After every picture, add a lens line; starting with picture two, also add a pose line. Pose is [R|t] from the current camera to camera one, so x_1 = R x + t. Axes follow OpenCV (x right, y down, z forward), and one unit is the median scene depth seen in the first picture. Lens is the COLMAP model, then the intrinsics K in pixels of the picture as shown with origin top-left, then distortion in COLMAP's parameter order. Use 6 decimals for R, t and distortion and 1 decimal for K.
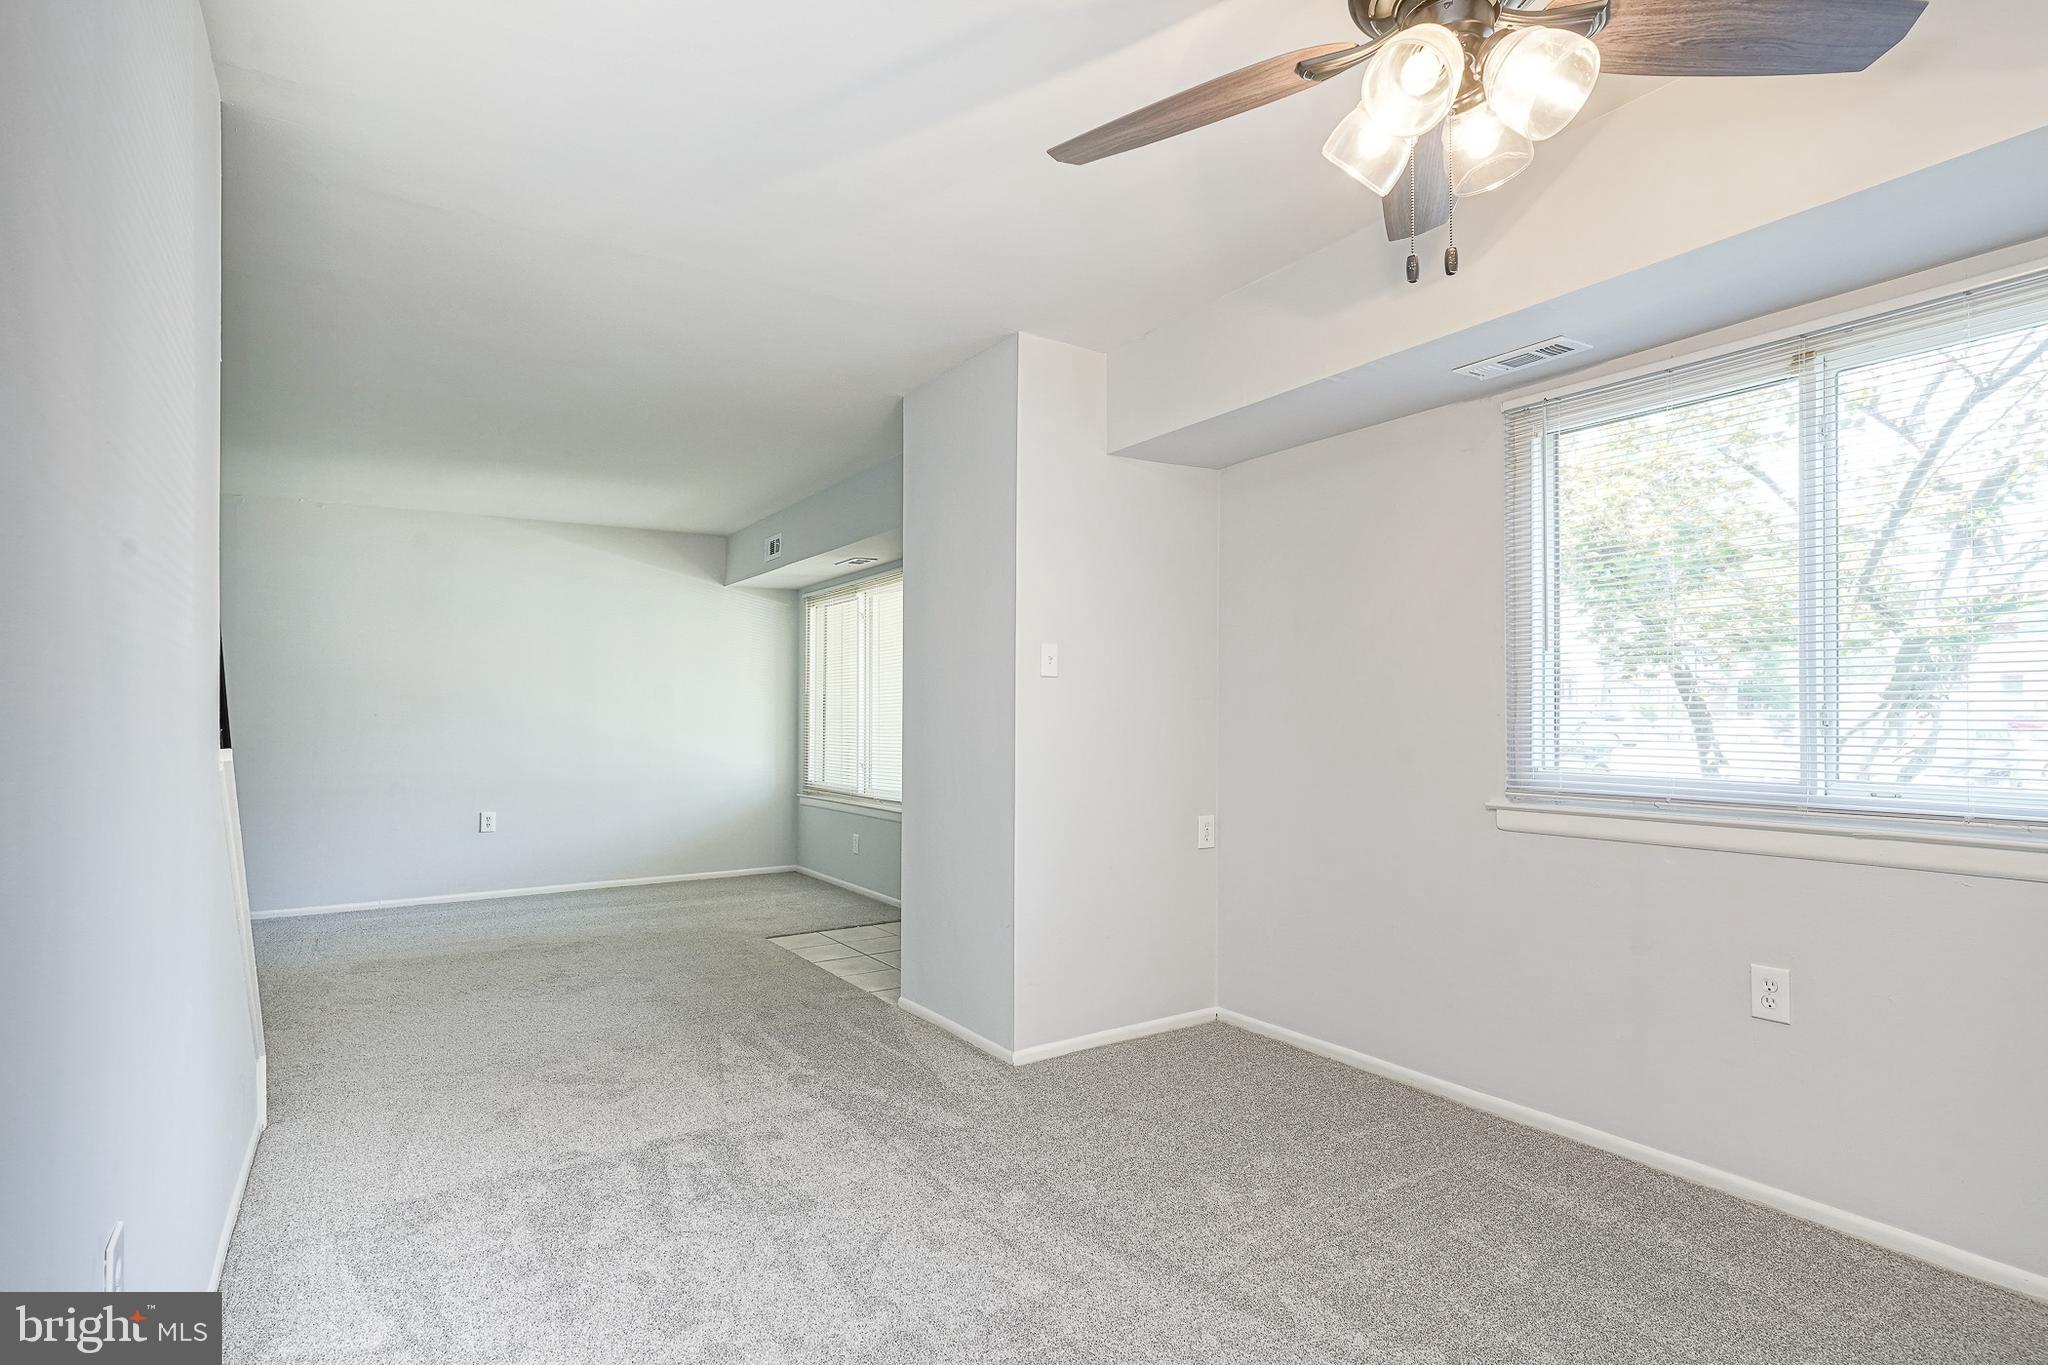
lens RADIAL K [[1054.6, 0, 1042.4], [0, 1054.6, 705.8], [0, 0, 1]] dist [-0.003263, 0.003815]
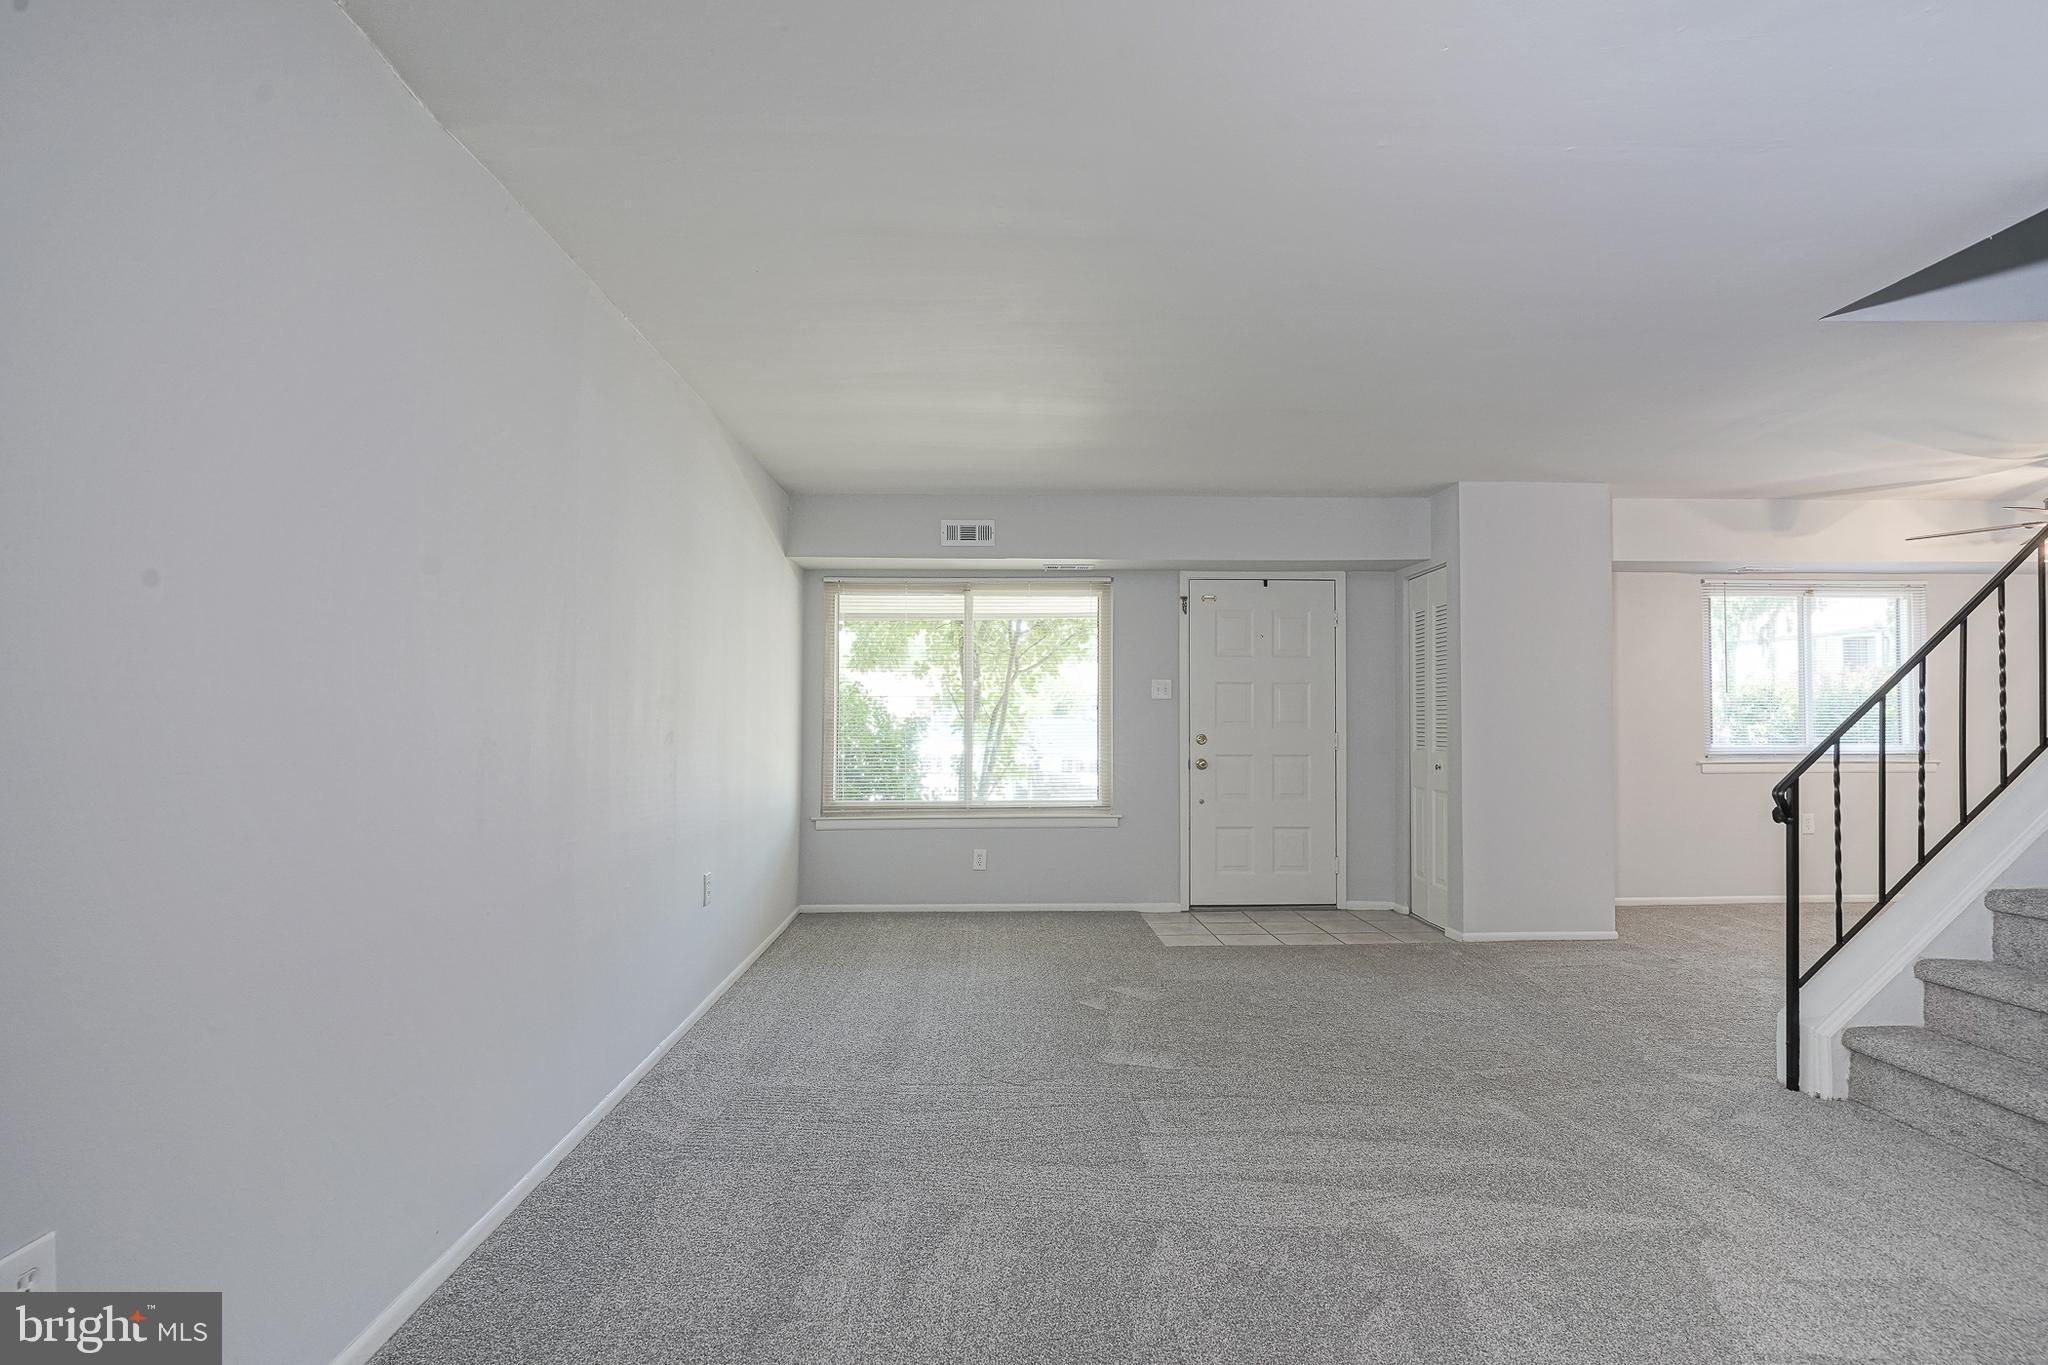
lens RADIAL K [[1010.9, 0, 1027.9], [0, 1010.9, 705.7], [0, 0, 1]] dist [-0.001063, 0.000400]
pose [[0.506691, 0.015975, 0.861980, -2.115092], [-0.006419, 0.999871, -0.014757, 0.016858], [-0.862104, 0.001945, 0.506728, 1.157679]]
